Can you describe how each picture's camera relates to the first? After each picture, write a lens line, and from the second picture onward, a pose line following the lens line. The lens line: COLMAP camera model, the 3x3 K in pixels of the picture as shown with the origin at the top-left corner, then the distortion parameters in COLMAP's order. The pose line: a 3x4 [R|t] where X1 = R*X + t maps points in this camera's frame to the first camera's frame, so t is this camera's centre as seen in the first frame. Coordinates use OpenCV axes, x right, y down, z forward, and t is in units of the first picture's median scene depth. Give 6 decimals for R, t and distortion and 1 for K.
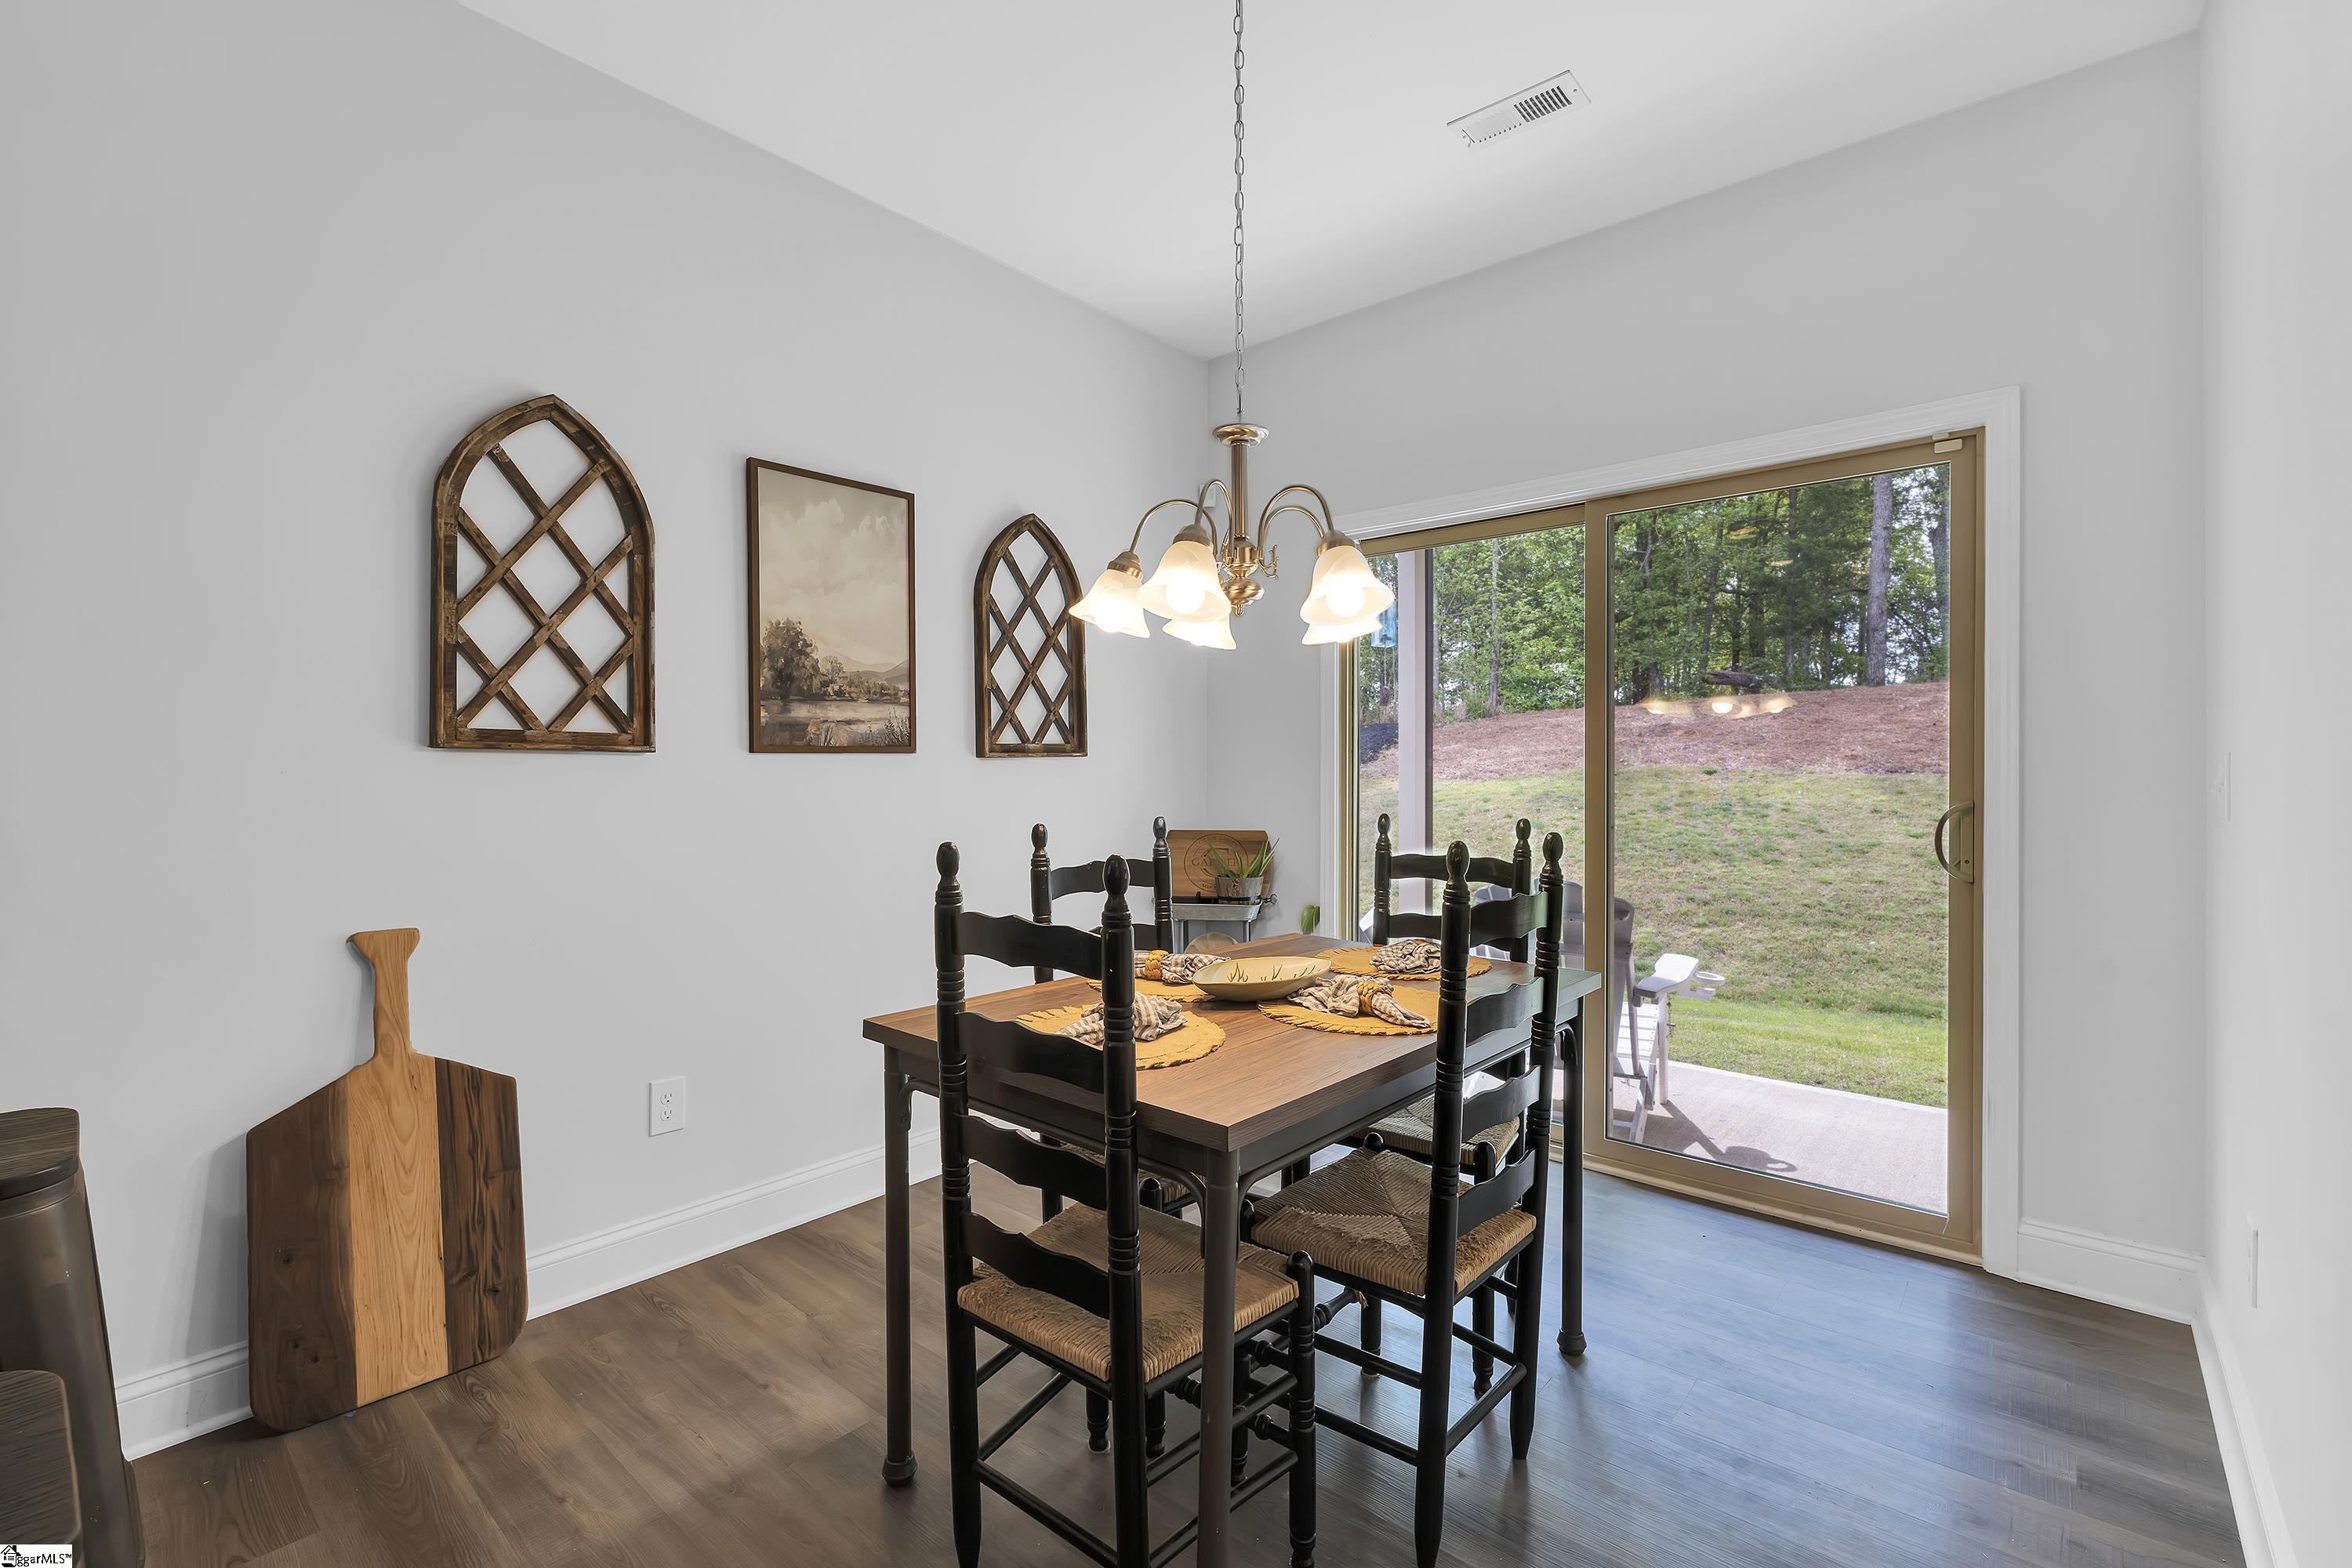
lens RADIAL K [[1018.8, 0, 1172.4], [0, 1018.8, 771.8], [0, 0, 1]] dist [-0.010342, 0.000626]
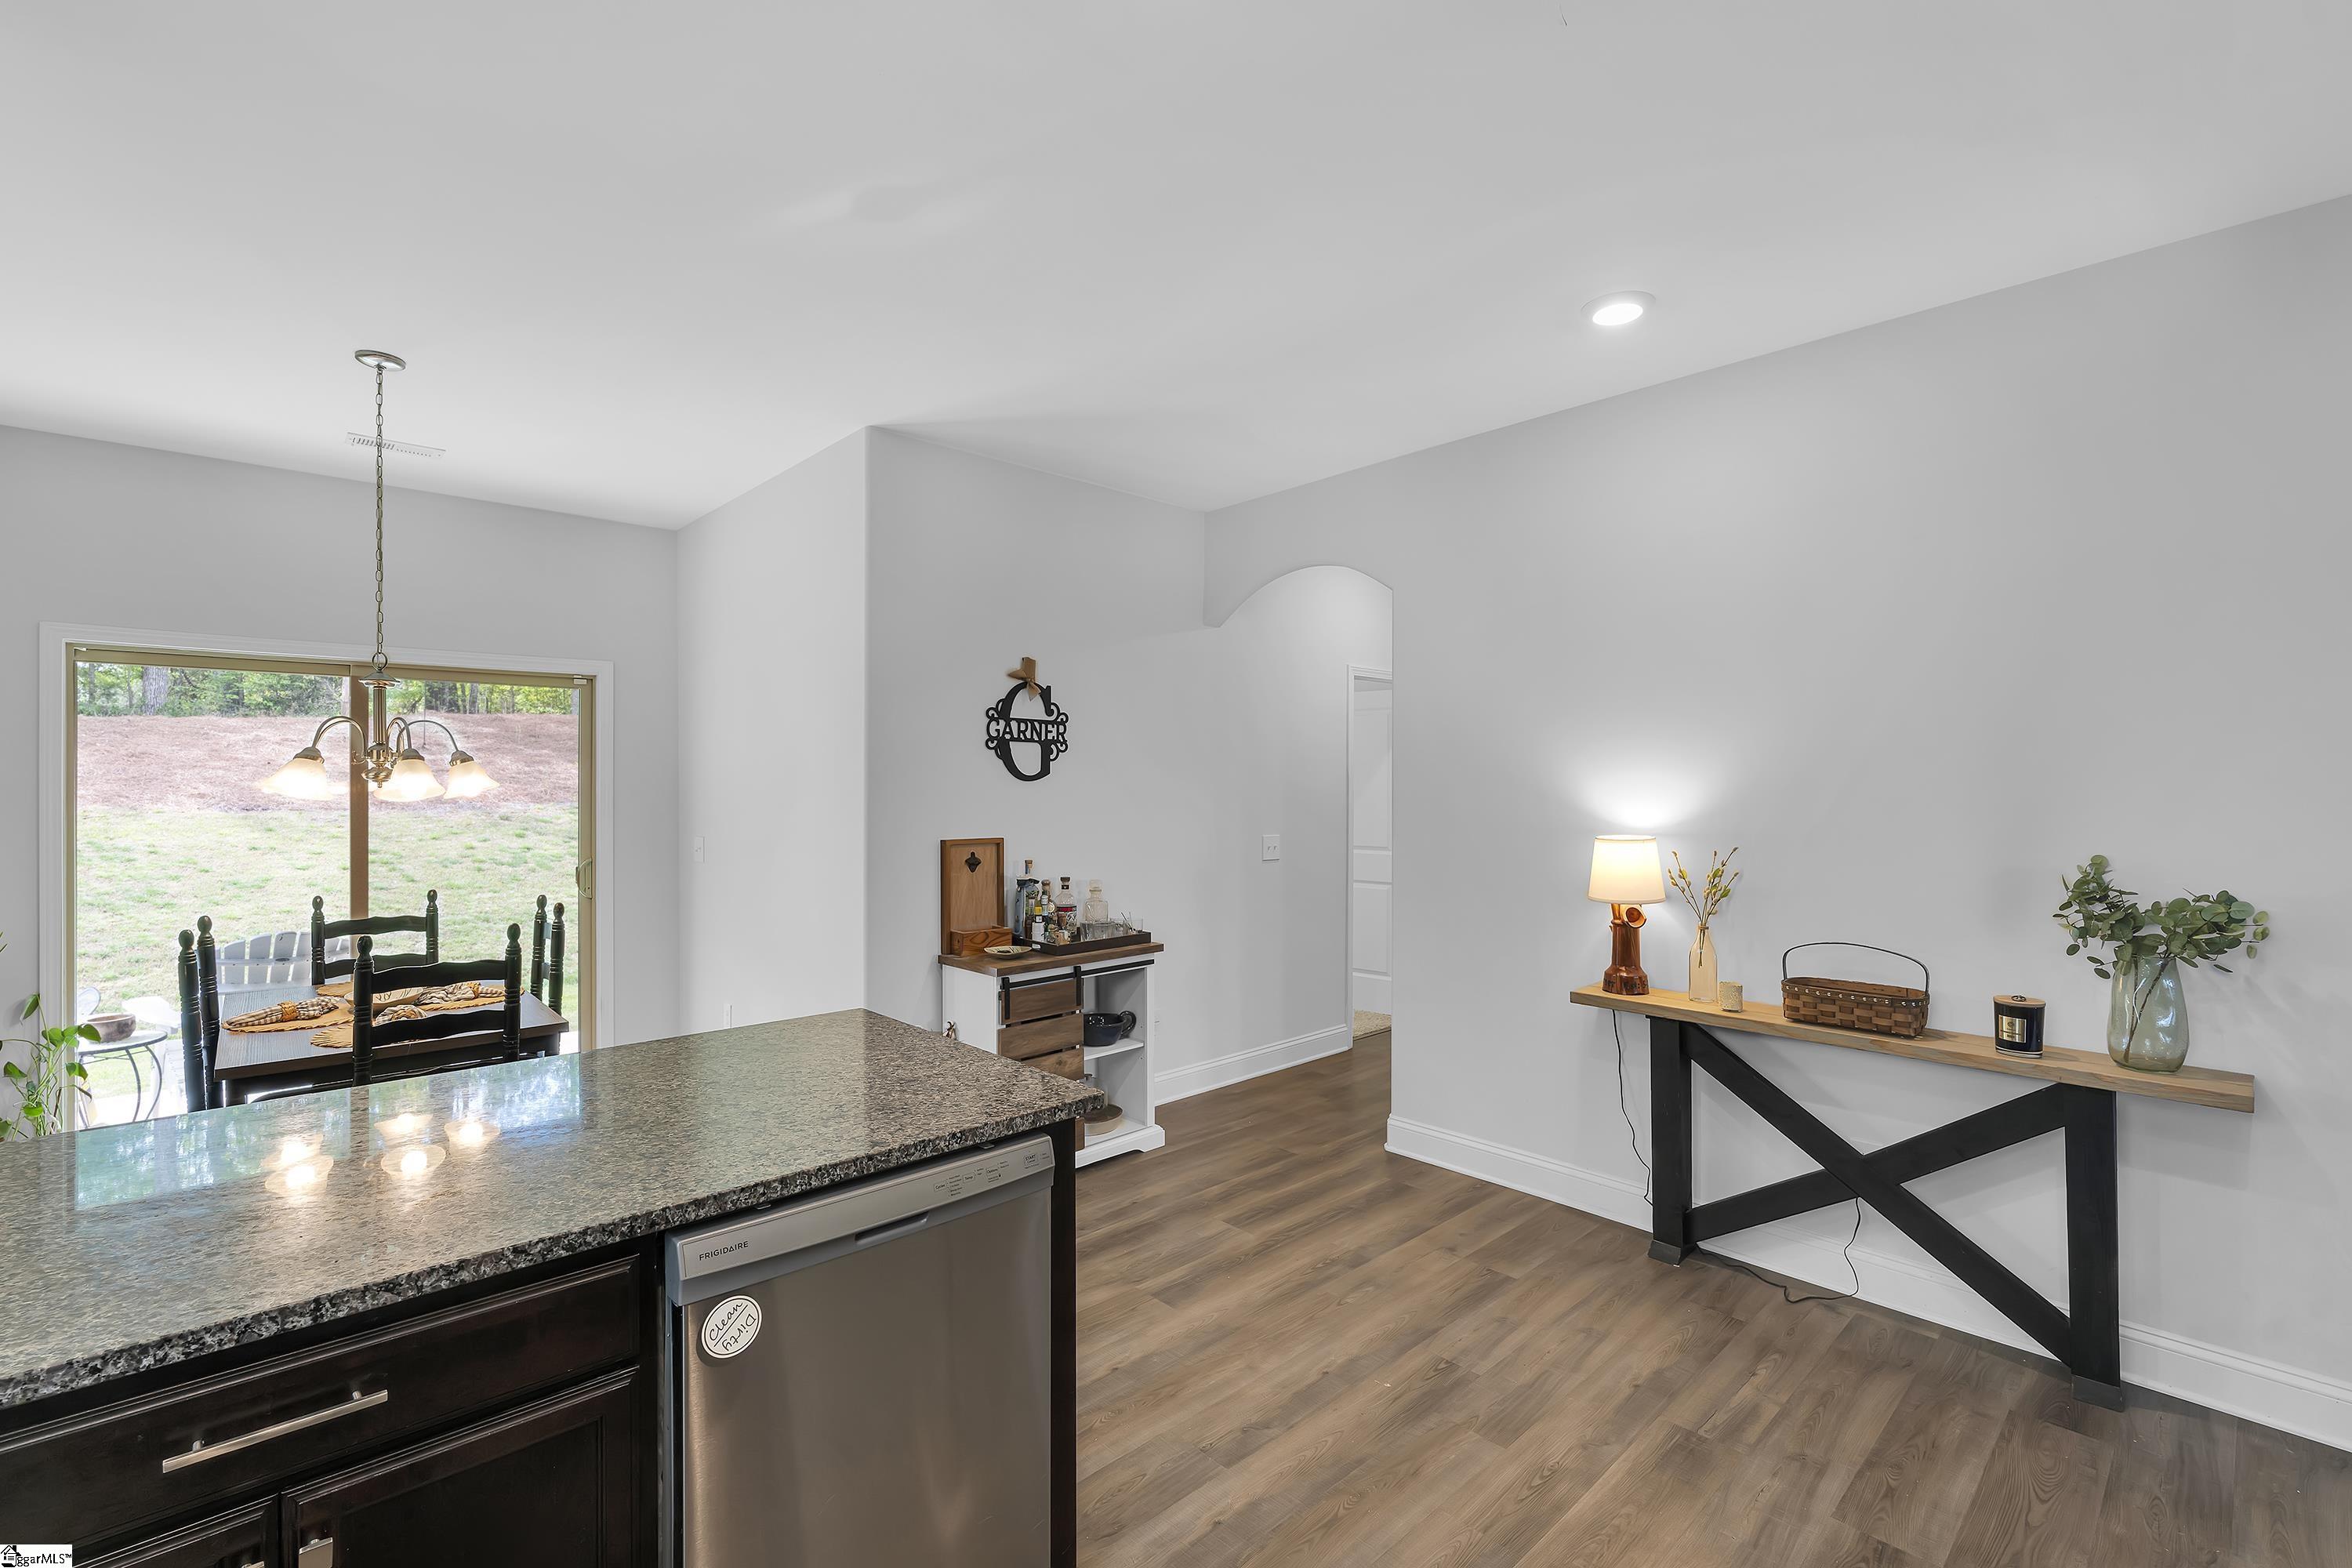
lens RADIAL K [[1018.8, 0, 1175.1], [0, 1018.8, 773.2], [0, 0, 1]] dist [-0.010342, 0.000626]
pose [[0.104511, 0.012485, 0.994445, -1.122942], [-0.002013, 0.999922, -0.012342, -0.121299], [-0.994522, -0.000712, 0.104528, -0.384151]]
